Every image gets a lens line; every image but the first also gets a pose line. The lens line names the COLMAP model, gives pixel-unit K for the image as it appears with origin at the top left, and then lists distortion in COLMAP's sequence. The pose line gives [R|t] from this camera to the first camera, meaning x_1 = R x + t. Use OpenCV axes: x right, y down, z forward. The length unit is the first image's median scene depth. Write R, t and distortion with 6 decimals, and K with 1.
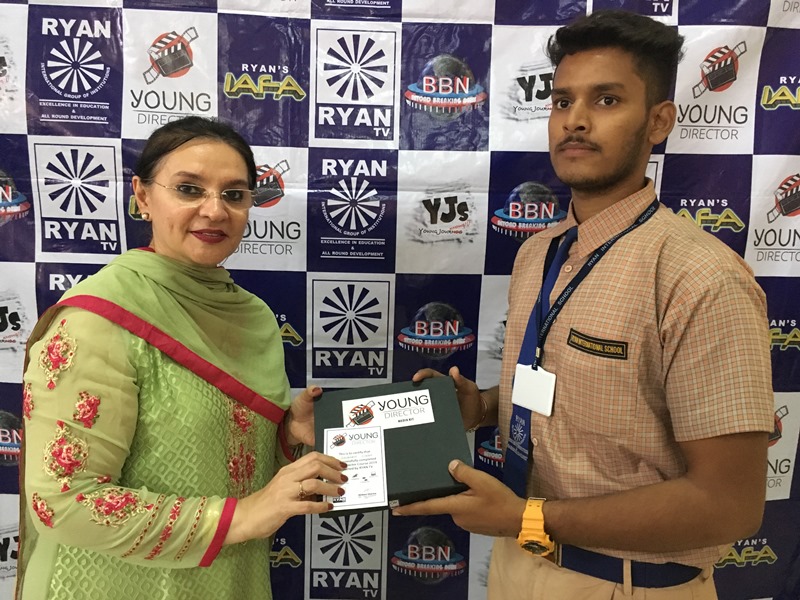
lens RADIAL K [[652.9, 0, 400.8], [0, 652.9, 298.2], [0, 0, 1]] dist [0.077091, -0.089457]
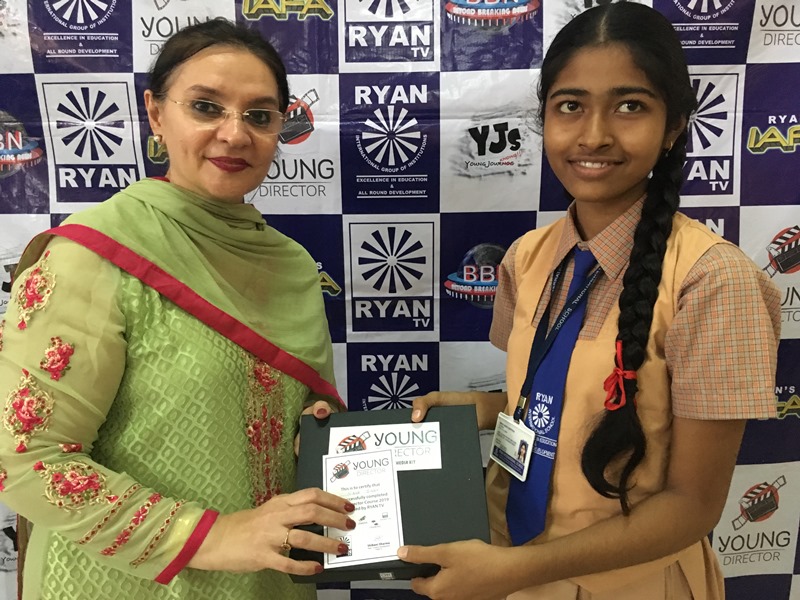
lens RADIAL K [[647.8, 0, 410.1], [0, 647.8, 302.0], [0, 0, 1]] dist [0.065468, -0.072443]
pose [[0.998702, -0.027940, -0.042588, -0.014767], [0.030785, 0.997232, 0.067674, 0.022811], [0.040580, -0.068898, 0.996798, 0.097360]]
